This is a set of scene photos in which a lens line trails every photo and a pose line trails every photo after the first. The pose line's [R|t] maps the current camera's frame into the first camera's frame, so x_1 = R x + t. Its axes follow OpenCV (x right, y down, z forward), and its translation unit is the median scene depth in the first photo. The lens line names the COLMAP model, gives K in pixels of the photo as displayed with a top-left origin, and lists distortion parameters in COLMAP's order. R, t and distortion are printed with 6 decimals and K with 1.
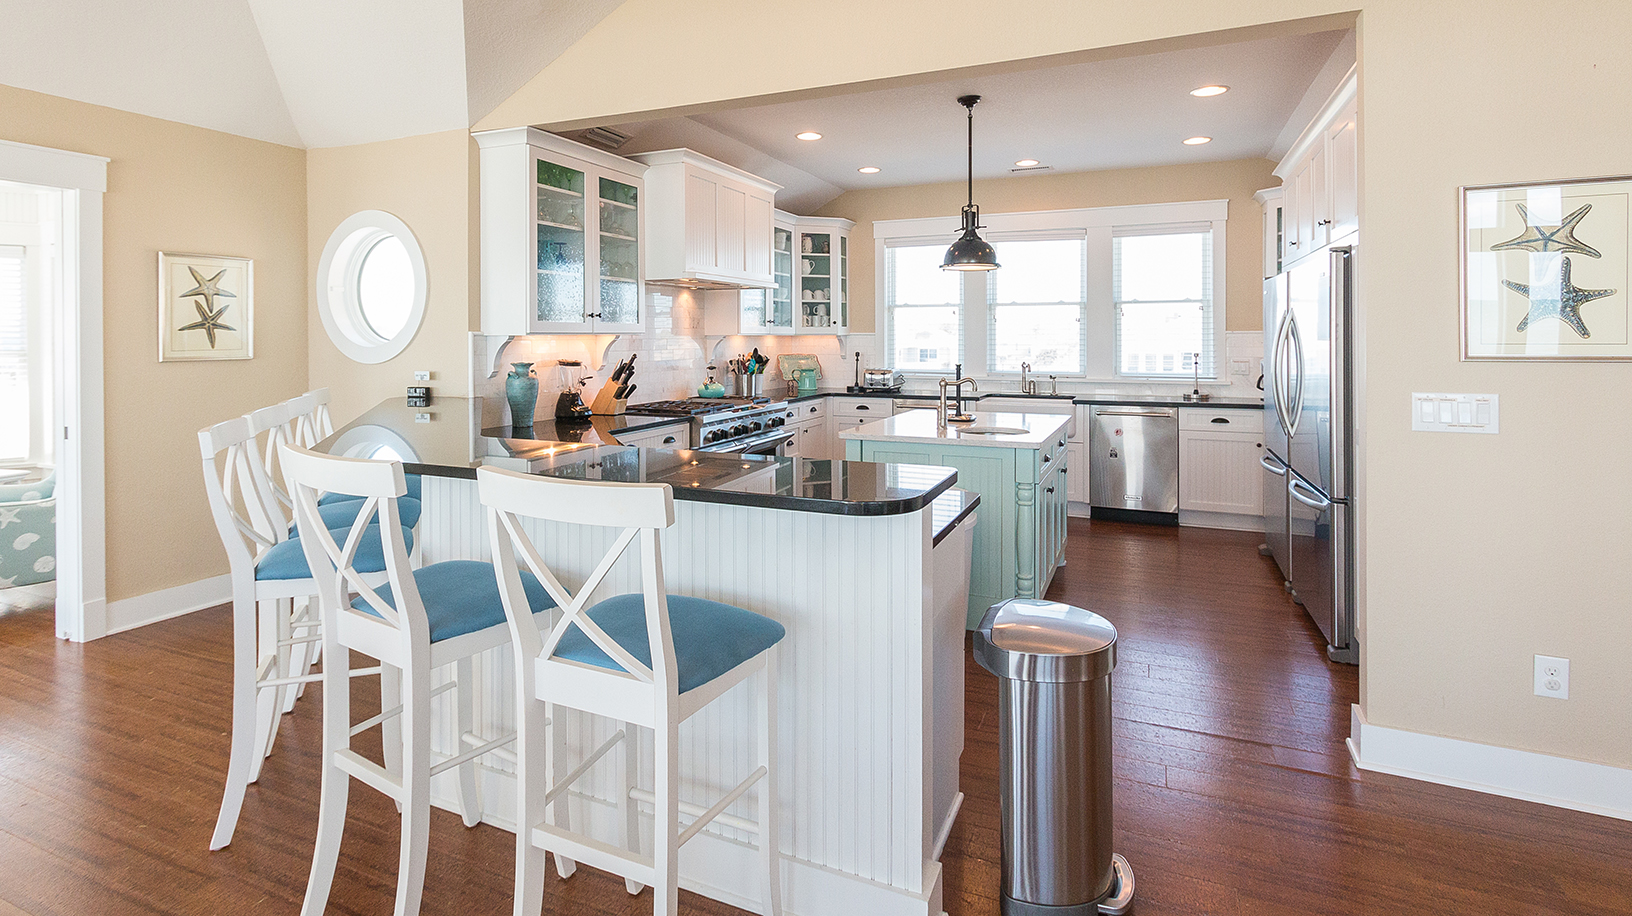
lens RADIAL K [[768.3, 0, 816.0], [0, 768.3, 458.0], [0, 0, 1]] dist [0.001593, 0.000243]
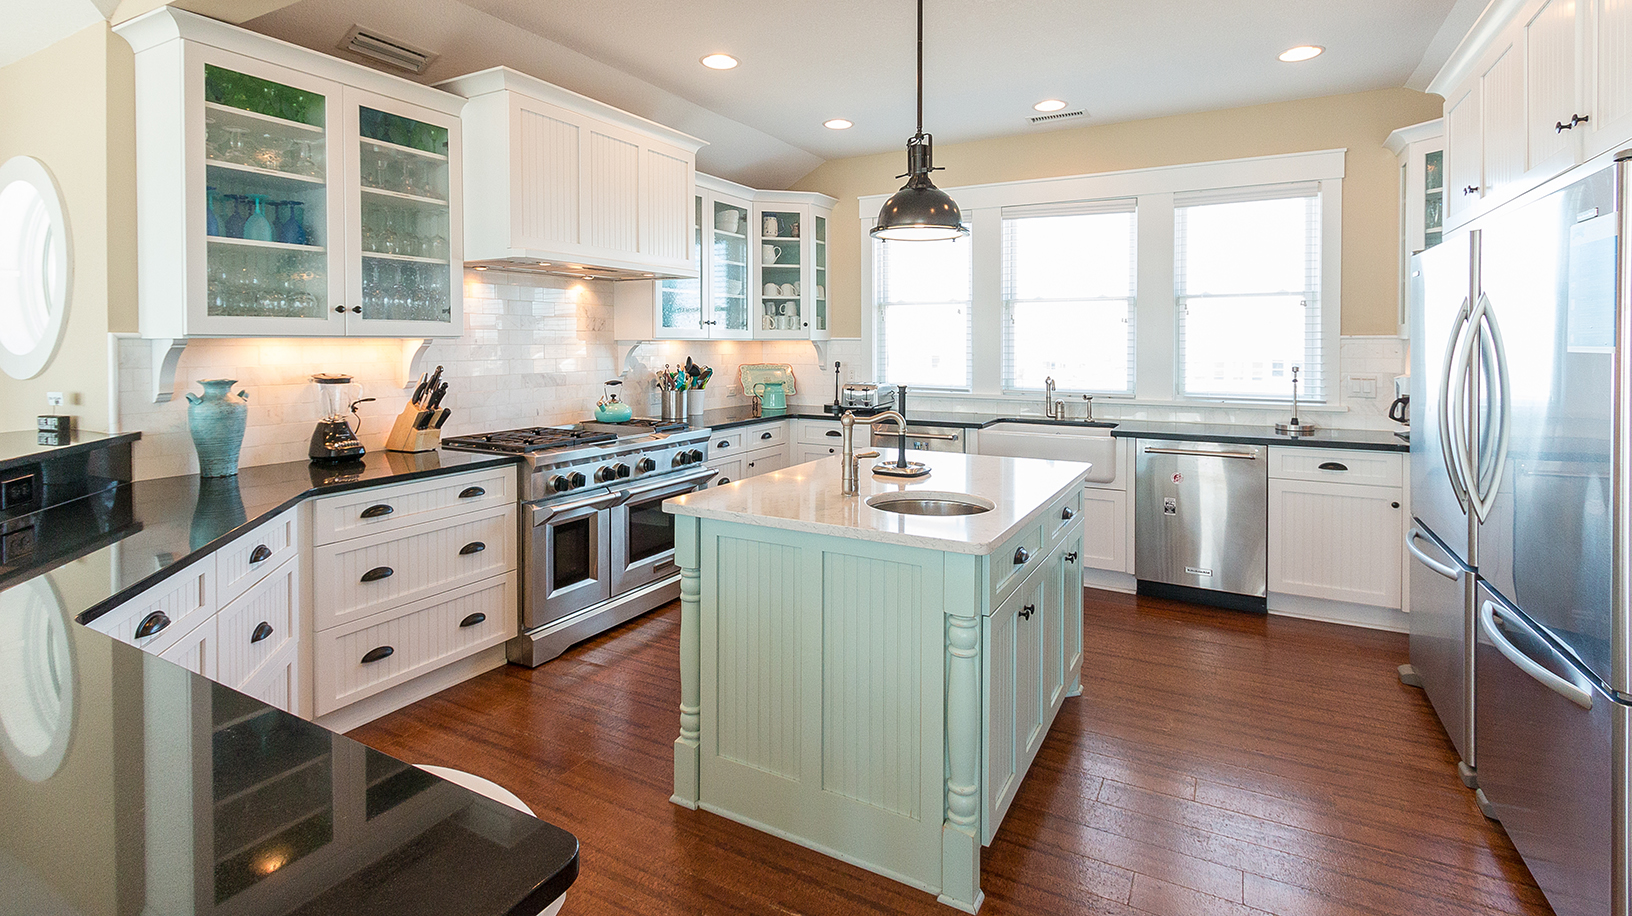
lens RADIAL K [[804.9, 0, 767.2], [0, 804.9, 453.2], [0, 0, 1]] dist [0.001637, -0.001066]
pose [[0.993122, 0.018016, -0.115689, 0.099694], [-0.020321, 0.999617, -0.018776, -0.033106], [0.115306, 0.020998, 0.993108, 0.210826]]
